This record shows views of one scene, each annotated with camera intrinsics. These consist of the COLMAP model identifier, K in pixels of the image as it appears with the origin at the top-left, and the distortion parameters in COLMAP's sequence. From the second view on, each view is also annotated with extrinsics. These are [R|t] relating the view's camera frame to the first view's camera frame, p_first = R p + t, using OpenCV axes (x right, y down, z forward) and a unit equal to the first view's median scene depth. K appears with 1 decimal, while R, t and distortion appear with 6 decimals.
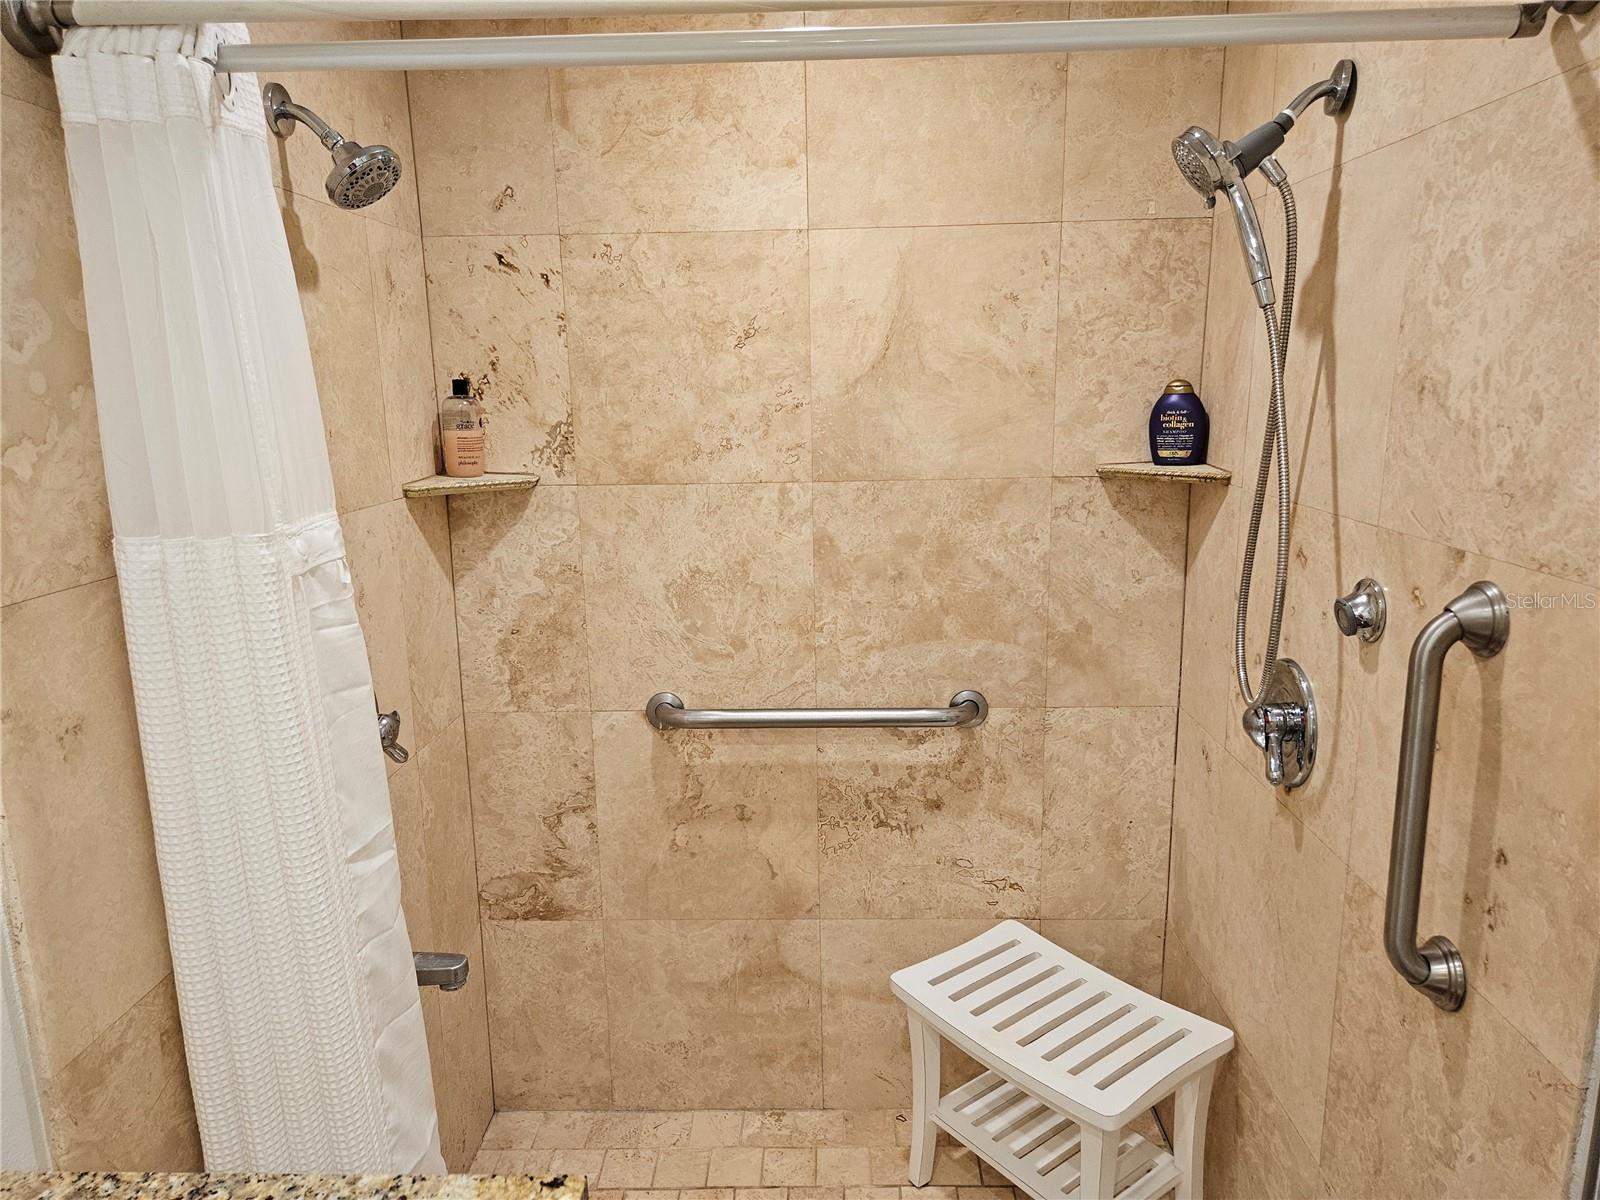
lens RADIAL K [[1069.4, 0, 789.1], [0, 1069.4, 605.9], [0, 0, 1]] dist [0.079657, -0.071385]
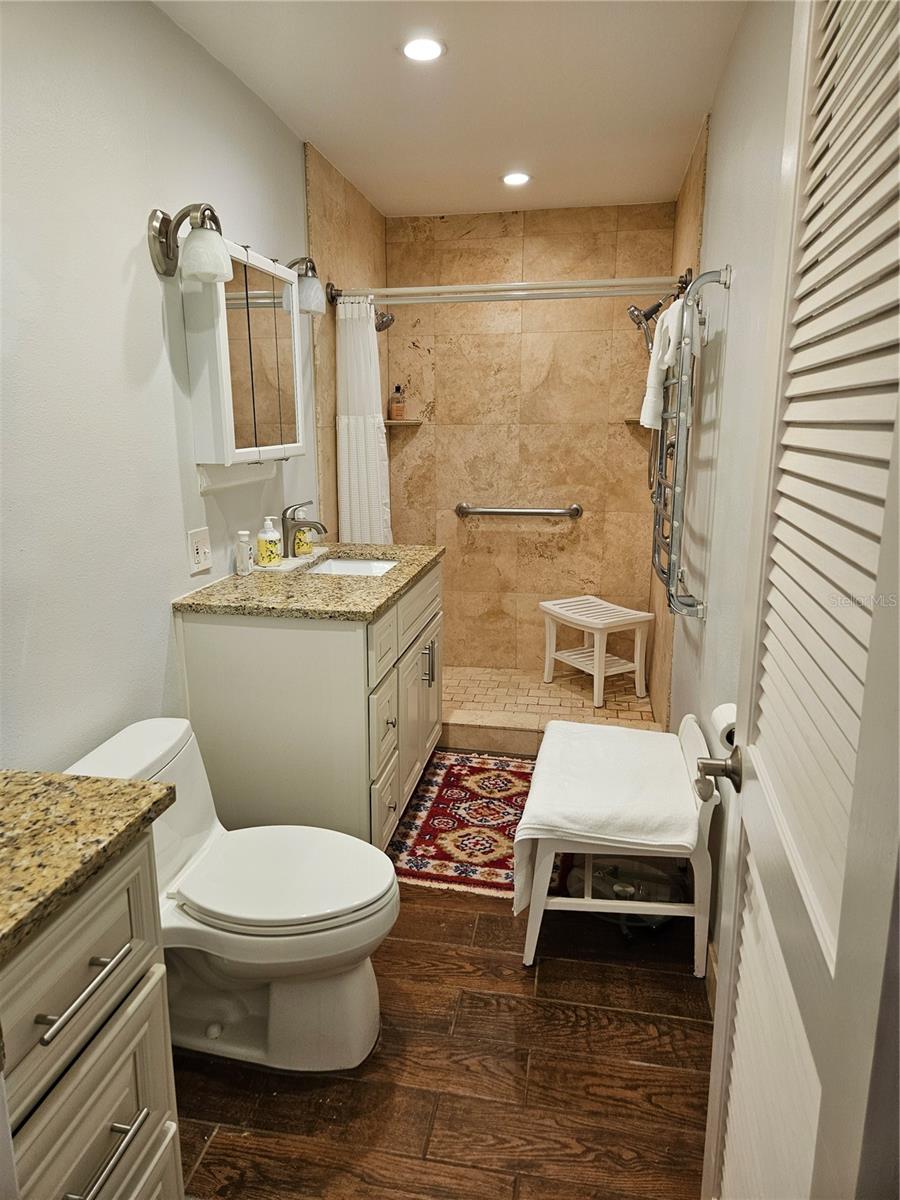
lens RADIAL K [[802.0, 0, 429.1], [0, 802.0, 599.1], [0, 0, 1]] dist [0.079657, -0.071385]
pose [[0.988732, 0.045248, -0.142694, 0.105122], [-0.043775, 0.998951, 0.013446, 0.310062], [0.143152, -0.007048, 0.989676, -1.068696]]
